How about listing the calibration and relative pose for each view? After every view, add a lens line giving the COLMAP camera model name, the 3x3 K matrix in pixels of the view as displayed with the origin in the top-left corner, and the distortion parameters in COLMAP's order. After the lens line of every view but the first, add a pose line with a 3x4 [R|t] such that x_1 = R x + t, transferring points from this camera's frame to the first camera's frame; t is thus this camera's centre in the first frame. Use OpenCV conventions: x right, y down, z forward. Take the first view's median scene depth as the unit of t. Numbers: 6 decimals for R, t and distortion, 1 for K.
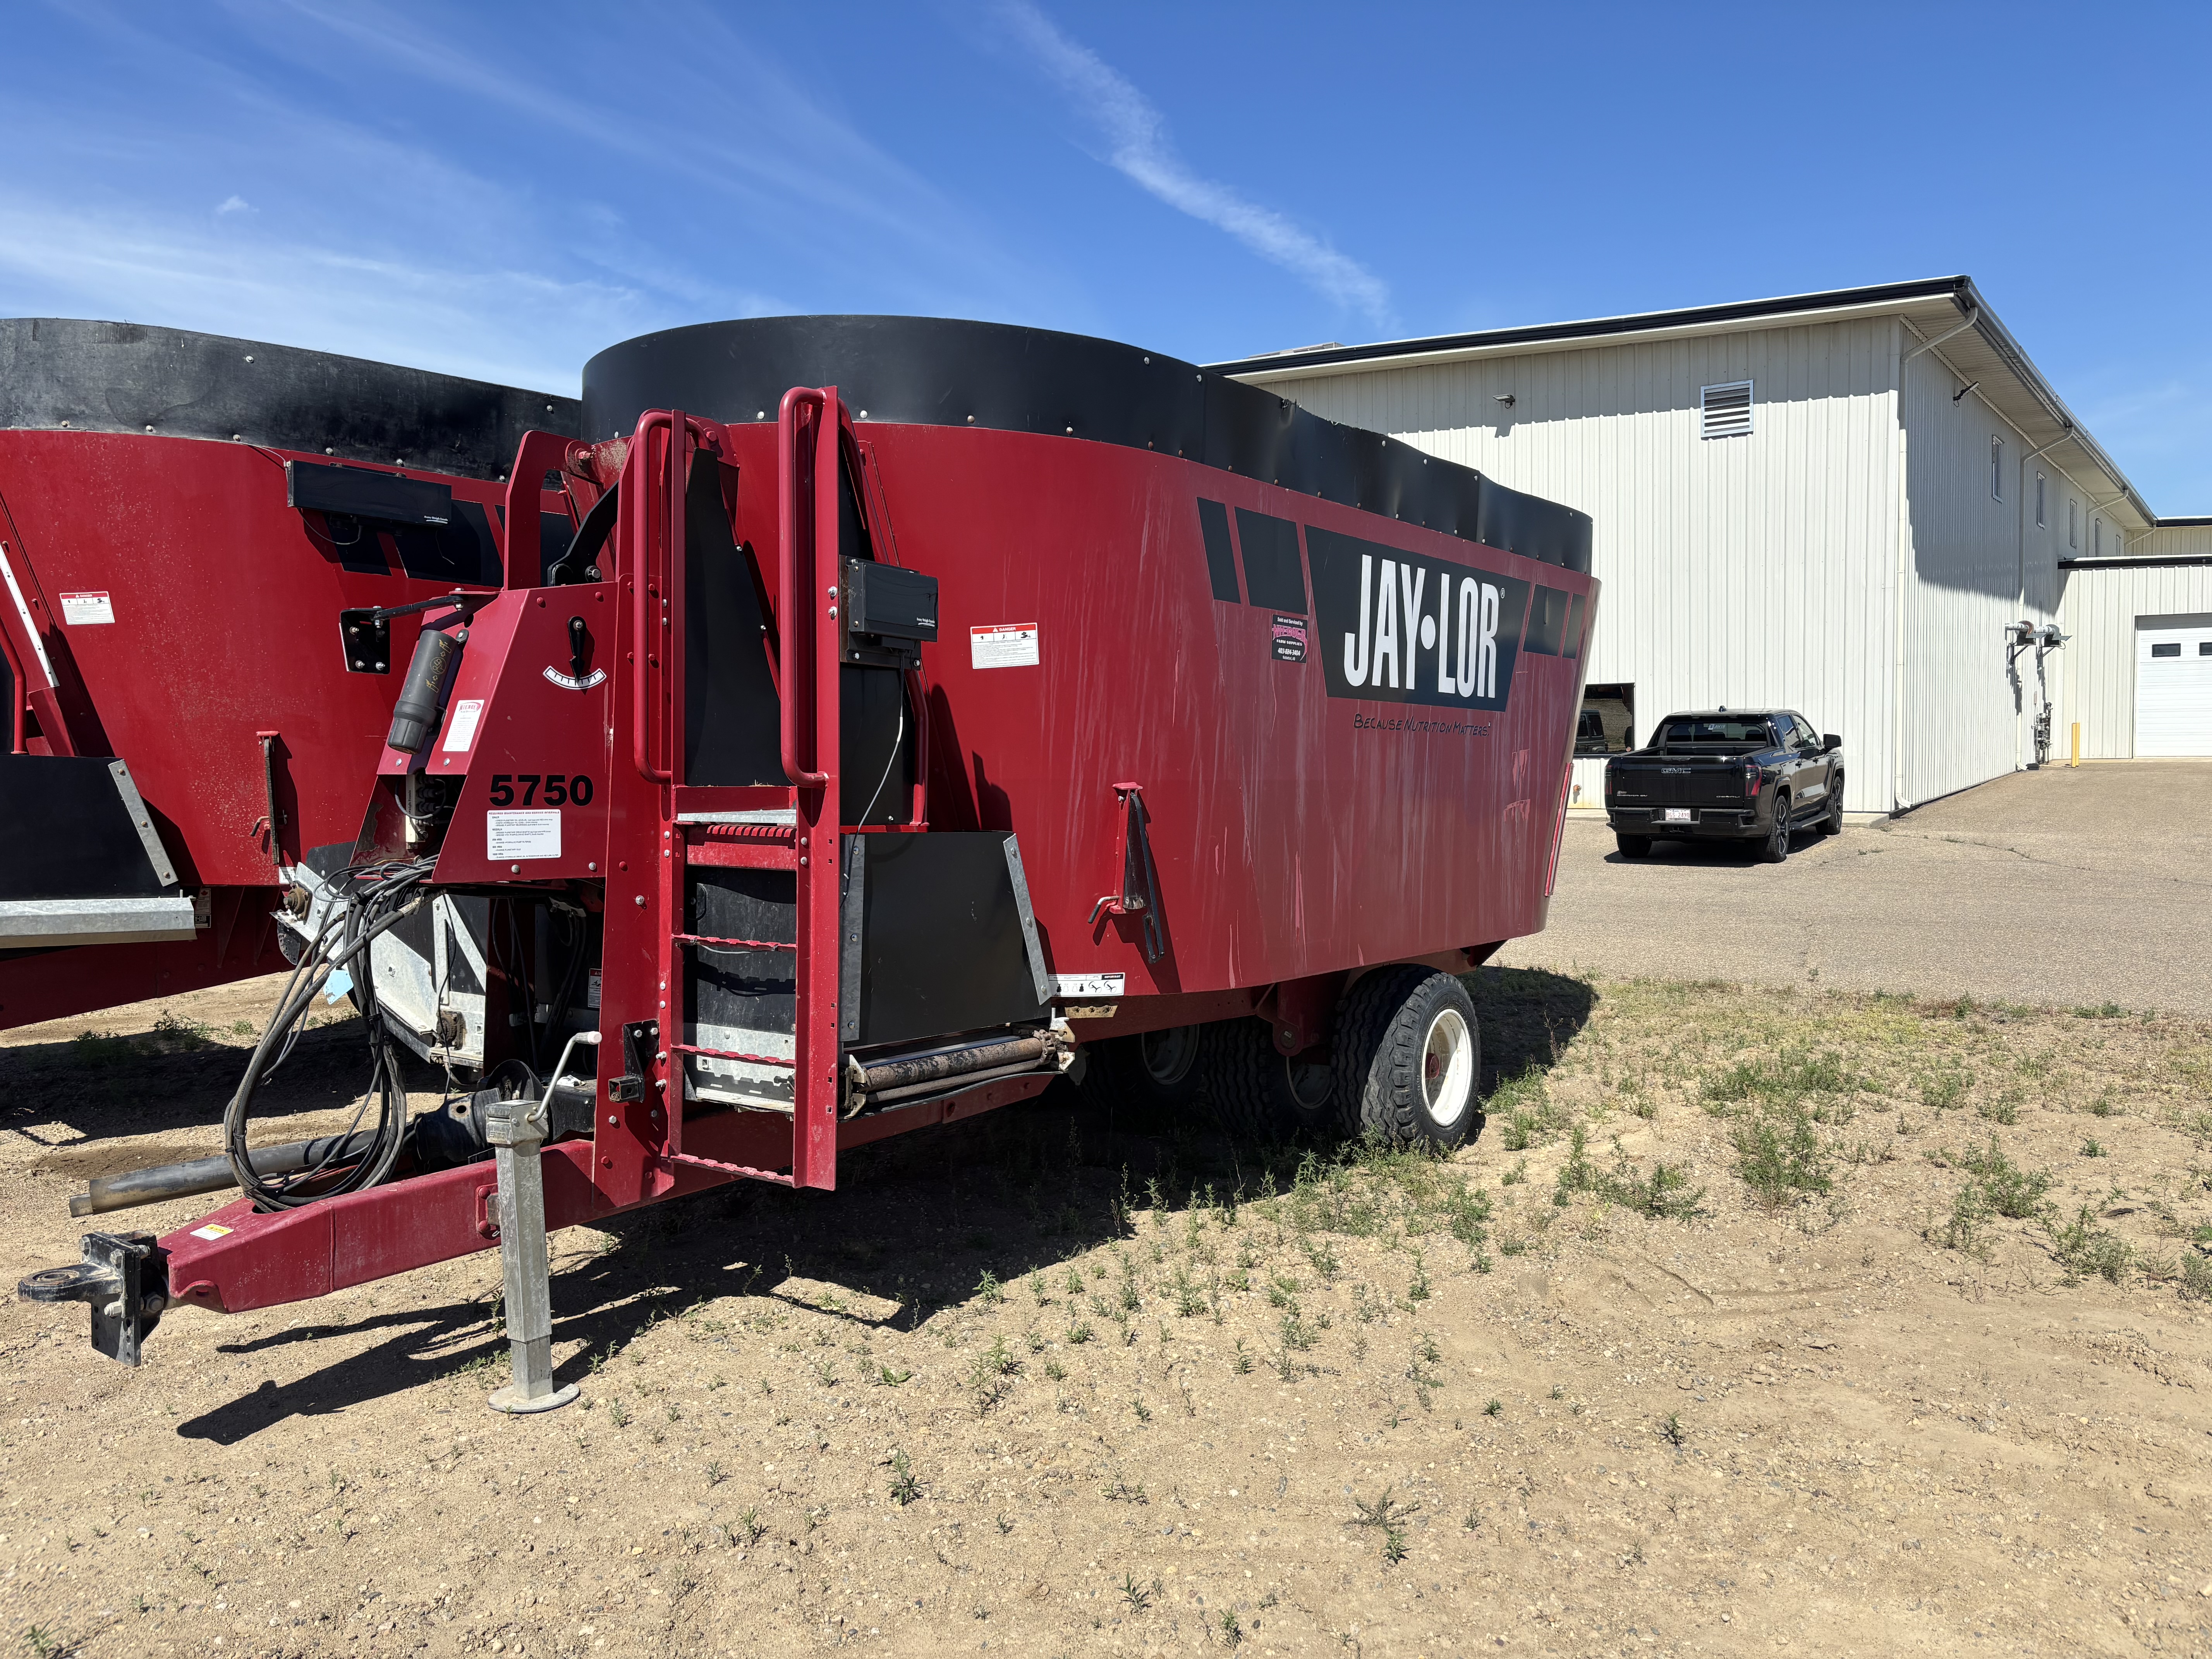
lens RADIAL K [[1675.8, 0, 1106.3], [0, 1675.8, 823.9], [0, 0, 1]] dist [0.038769, -0.023726]
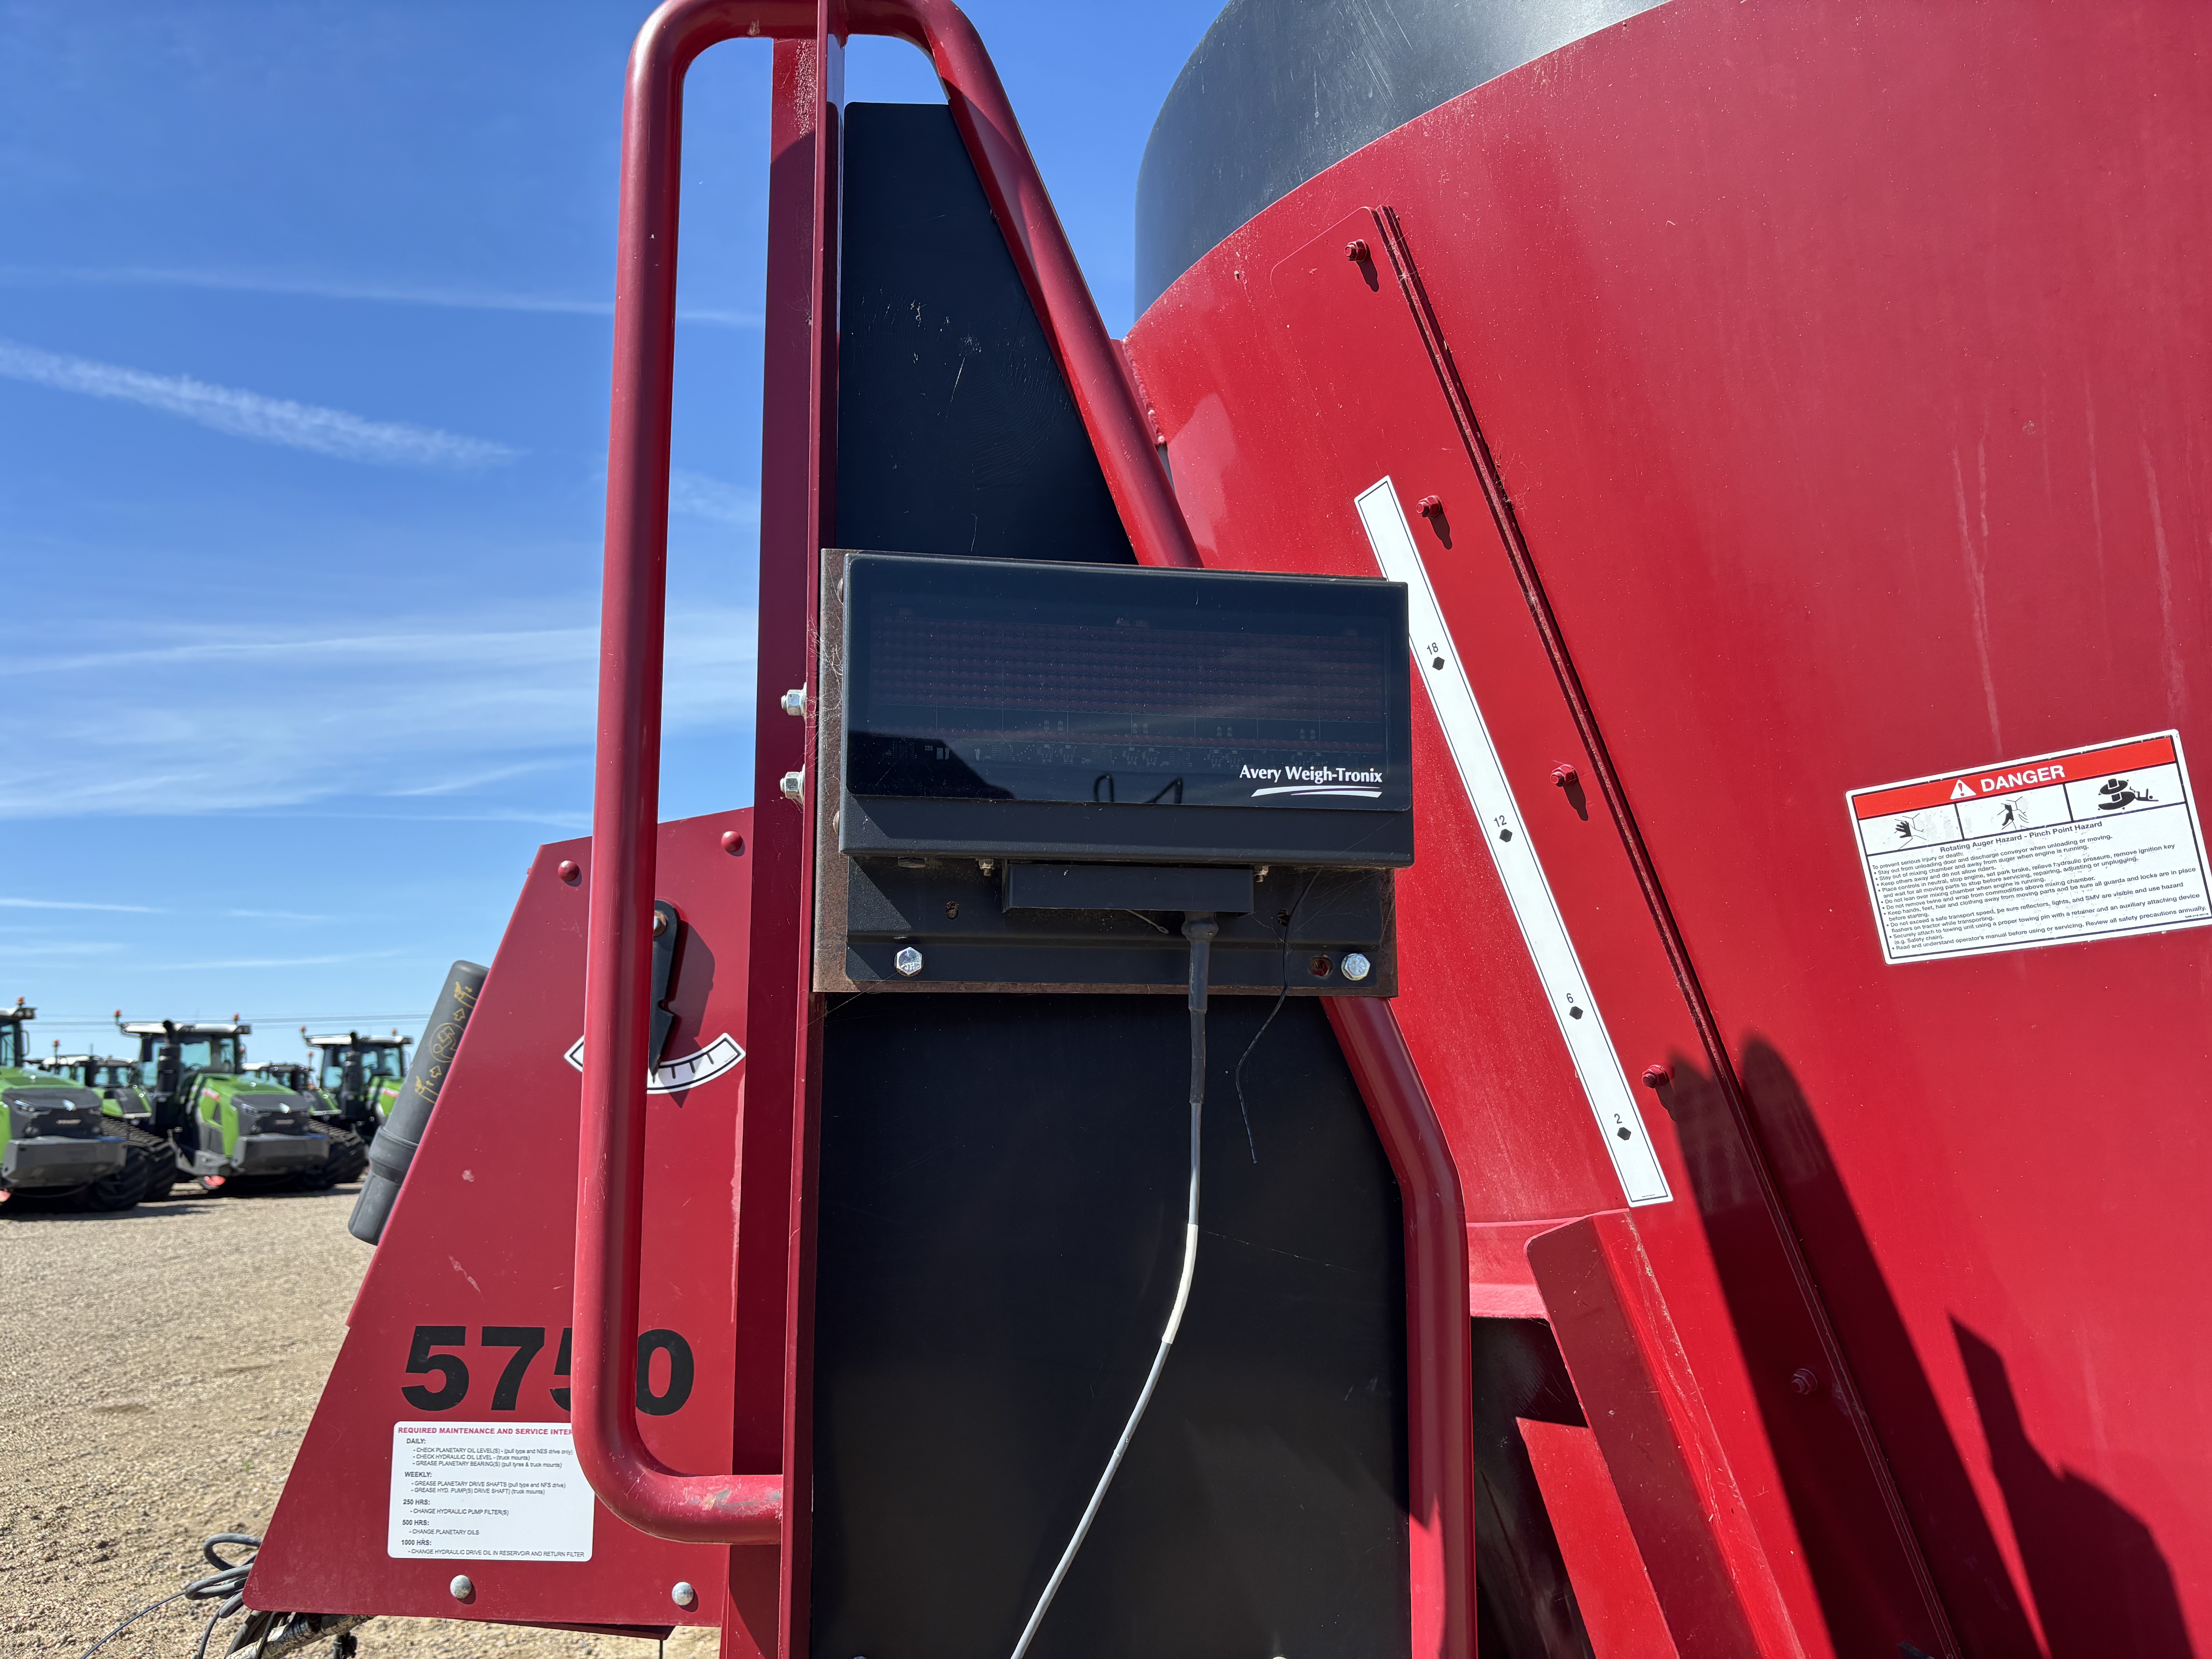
lens RADIAL K [[1675.8, 0, 1105.7], [0, 1675.8, 834.8], [0, 0, 1]] dist [0.038769, -0.023726]
pose [[0.590649, -0.122379, -0.797595, 0.054559], [-0.018940, 0.986058, -0.165322, -0.078596], [0.806706, 0.112754, 0.580096, 0.877212]]
